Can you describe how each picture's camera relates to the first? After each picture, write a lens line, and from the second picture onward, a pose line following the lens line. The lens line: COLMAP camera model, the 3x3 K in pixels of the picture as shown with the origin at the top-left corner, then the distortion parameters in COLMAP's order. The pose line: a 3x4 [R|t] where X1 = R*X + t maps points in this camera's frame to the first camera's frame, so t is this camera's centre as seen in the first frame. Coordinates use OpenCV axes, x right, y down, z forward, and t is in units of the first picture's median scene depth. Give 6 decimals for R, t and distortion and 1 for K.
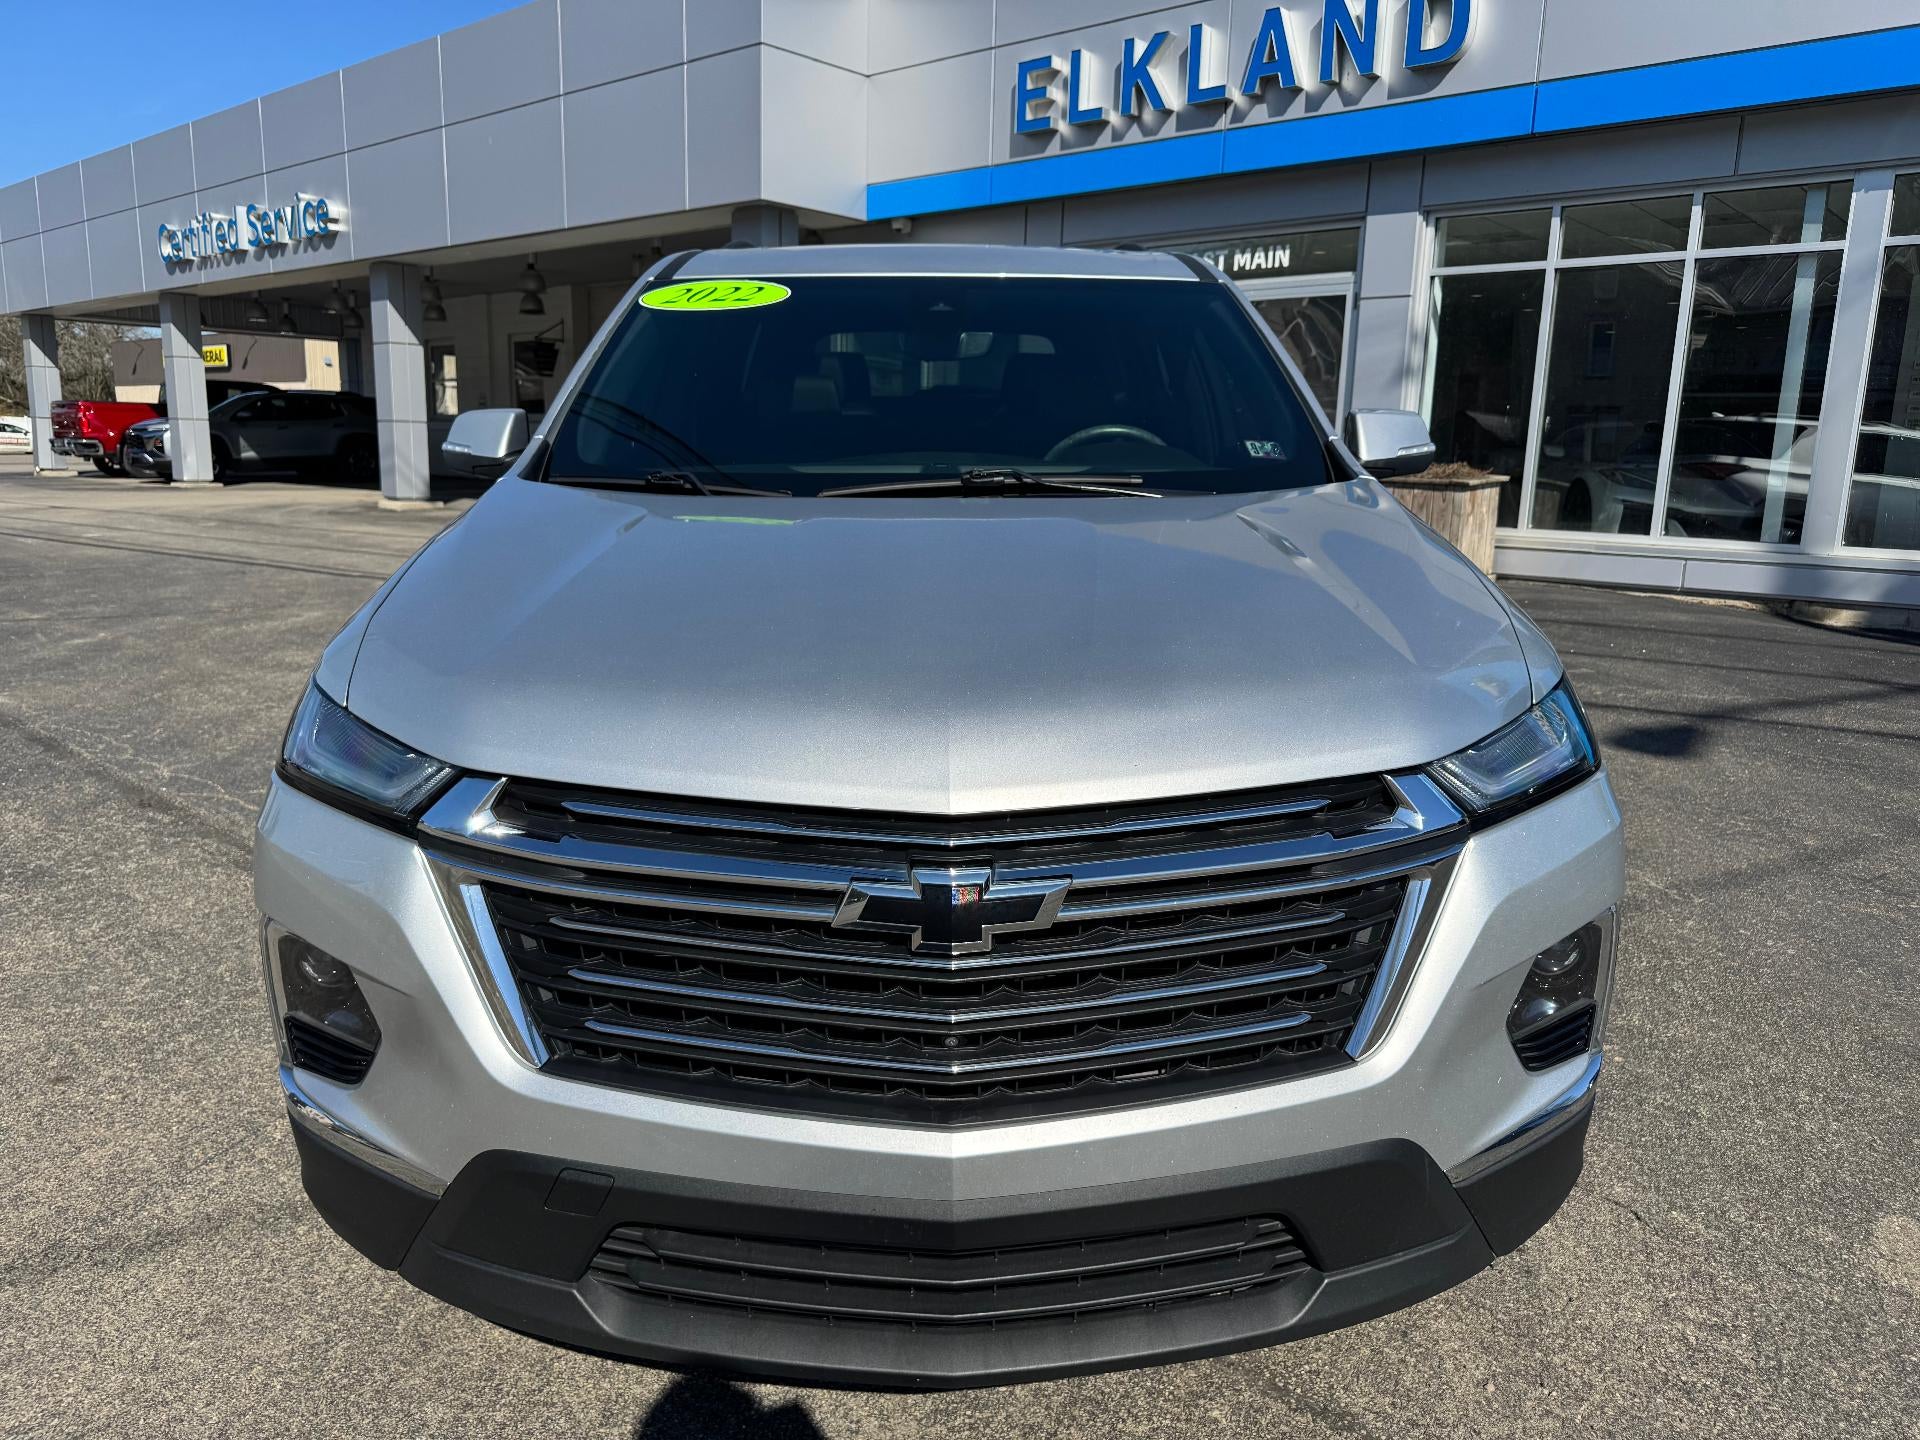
lens RADIAL K [[1351.2, 0, 987.3], [0, 1351.2, 751.2], [0, 0, 1]] dist [0.035164, -0.041358]
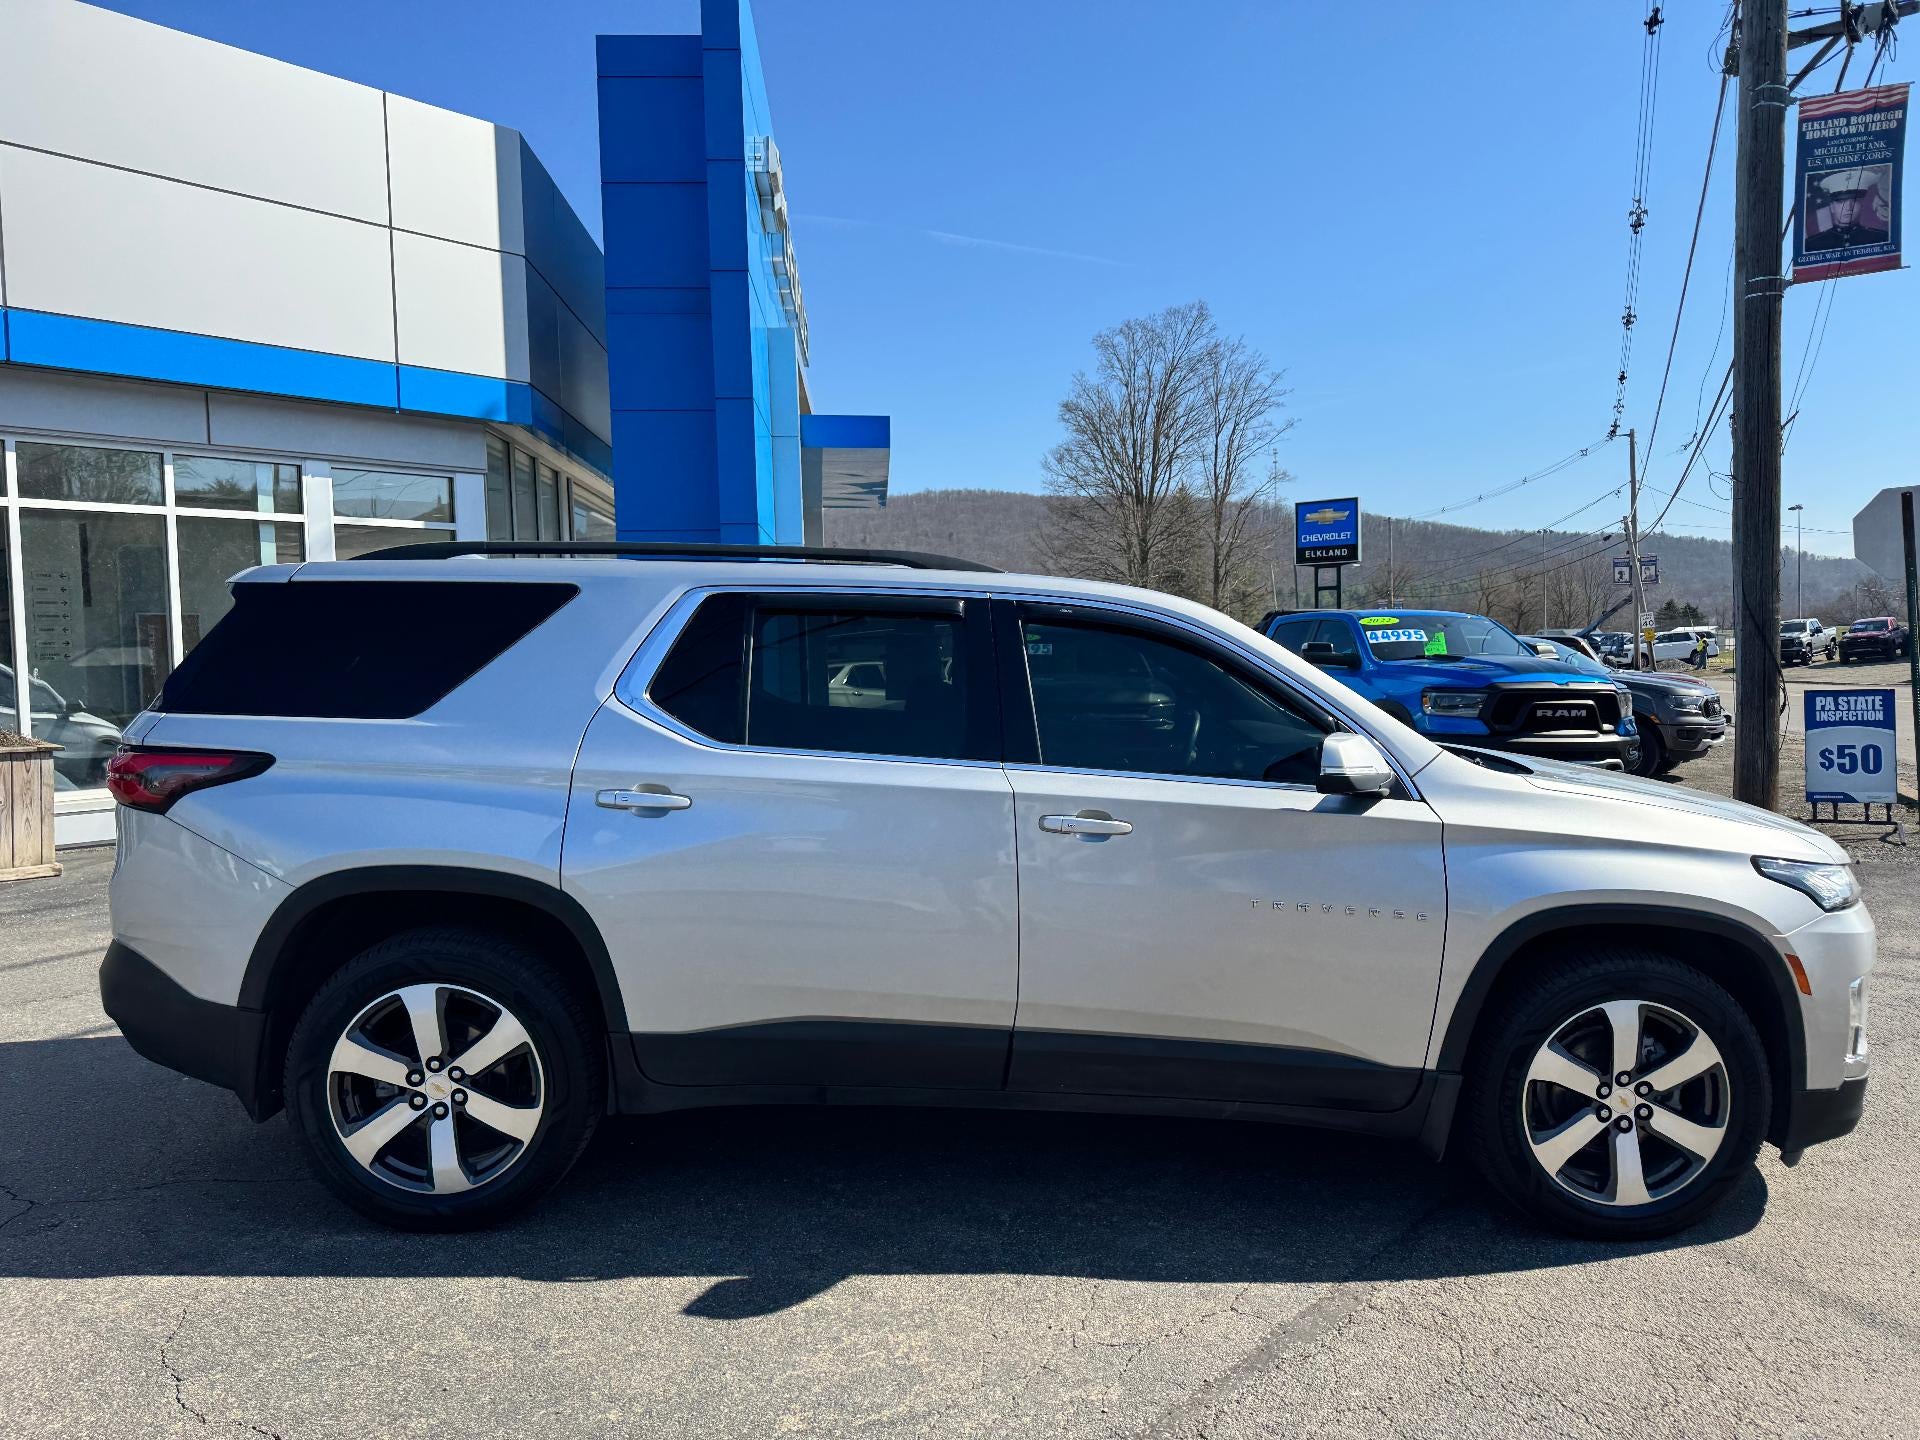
lens RADIAL K [[1351.2, 0, 975.7], [0, 1351.2, 724.1], [0, 0, 1]] dist [0.035164, -0.041358]
pose [[0.047101, -0.070573, 0.996394, -0.408790], [0.236479, 0.969933, 0.057521, -0.116519], [-0.970494, 0.232917, 0.062374, 0.356439]]
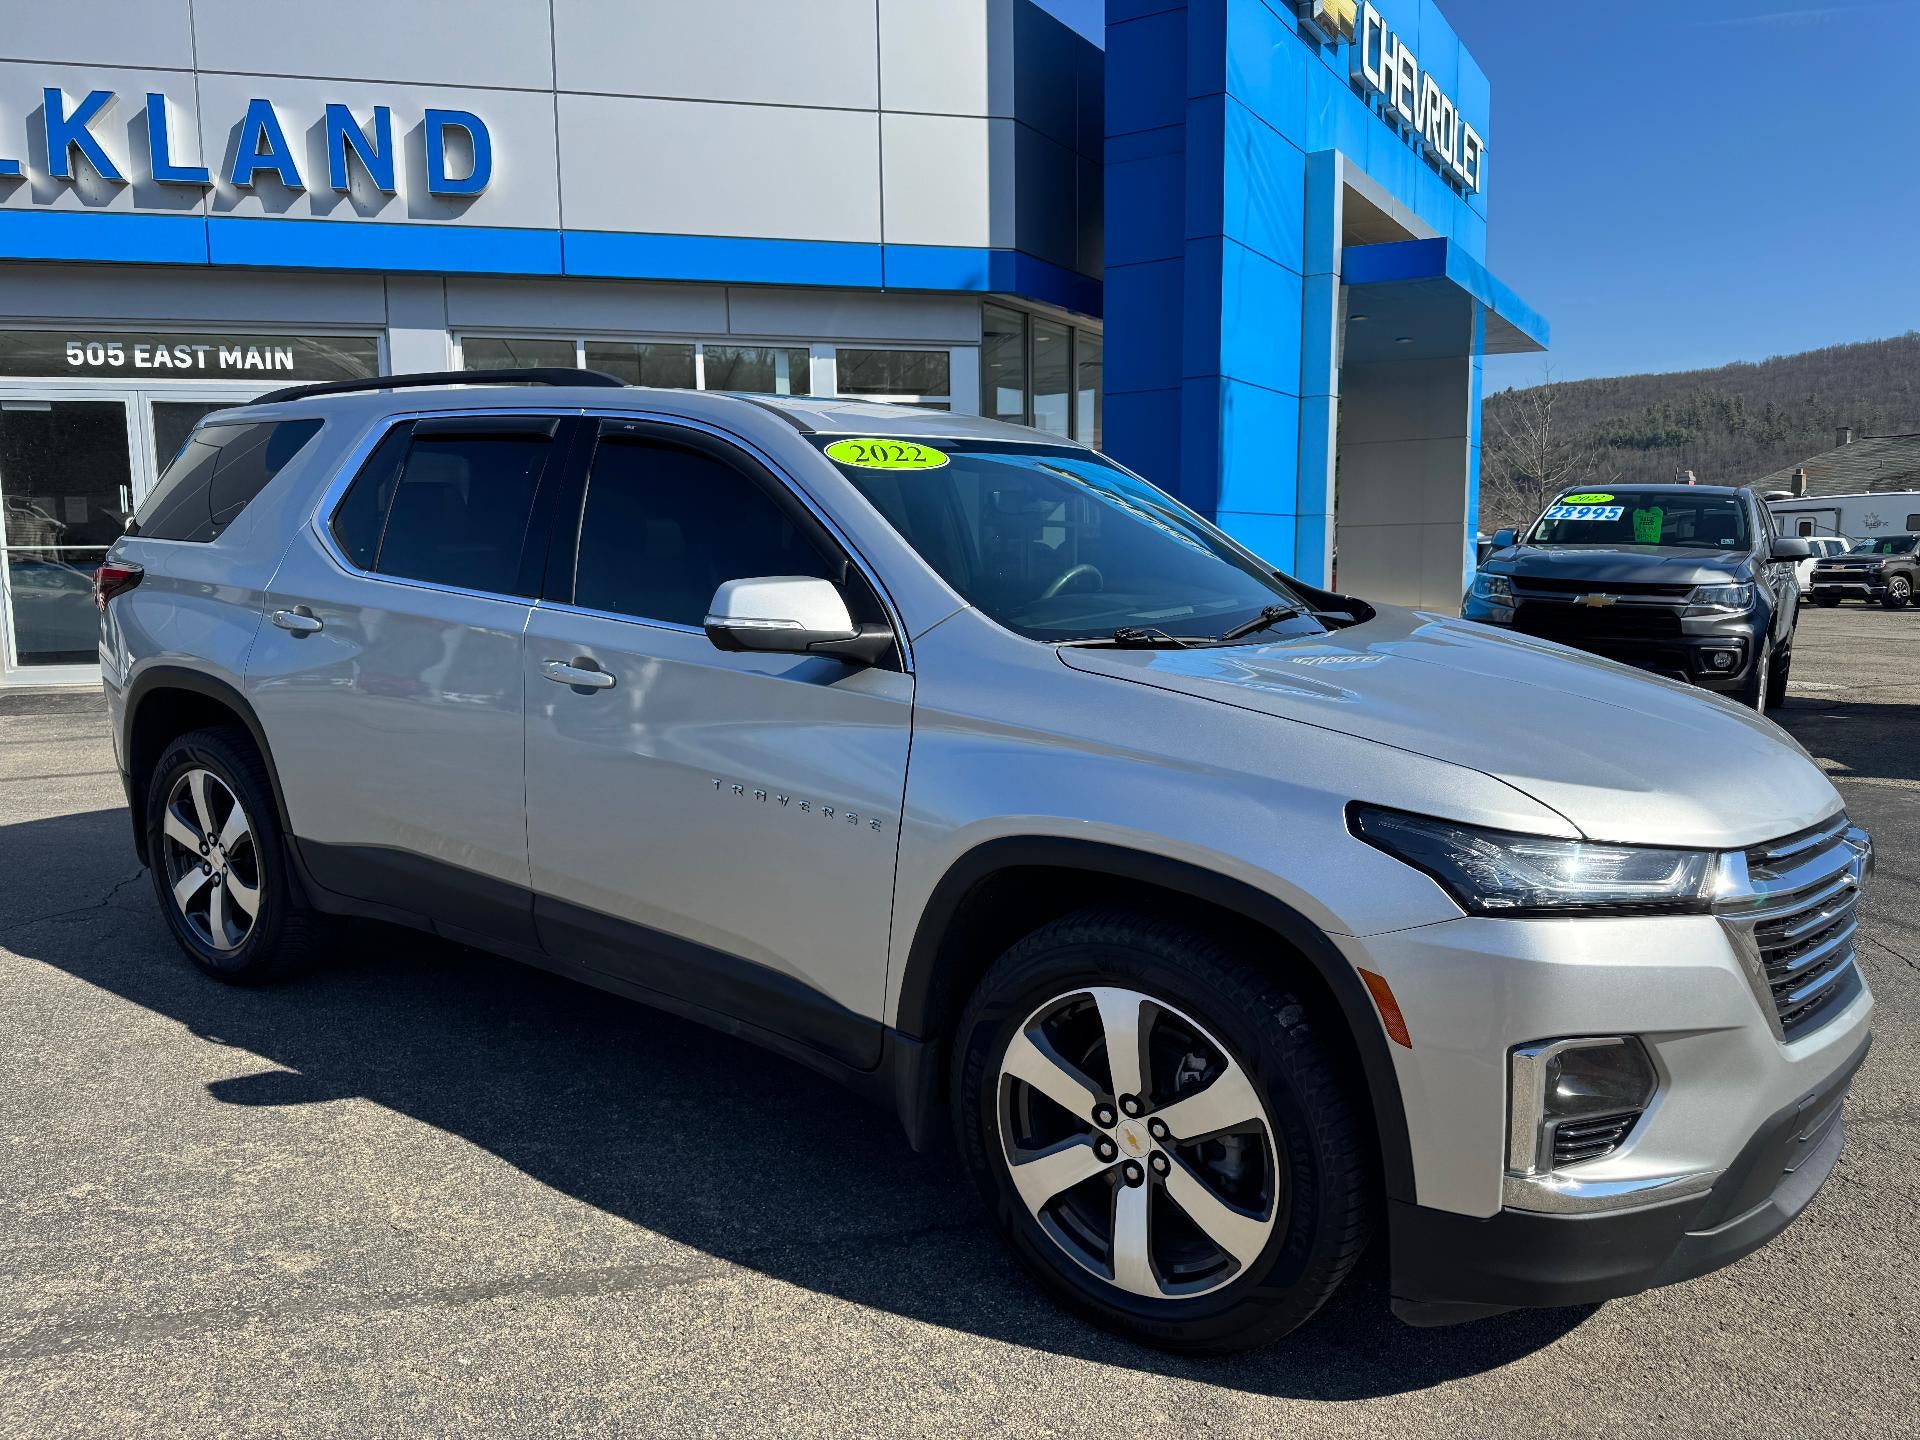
lens RADIAL K [[1351.2, 0, 951.1], [0, 1351.2, 718.0], [0, 0, 1]] dist [0.035164, -0.041358]
pose [[0.622304, -0.120690, 0.773416, -0.254464], [0.188956, 0.981985, 0.001200, -0.042312], [-0.759627, 0.145395, 0.633898, 0.111433]]
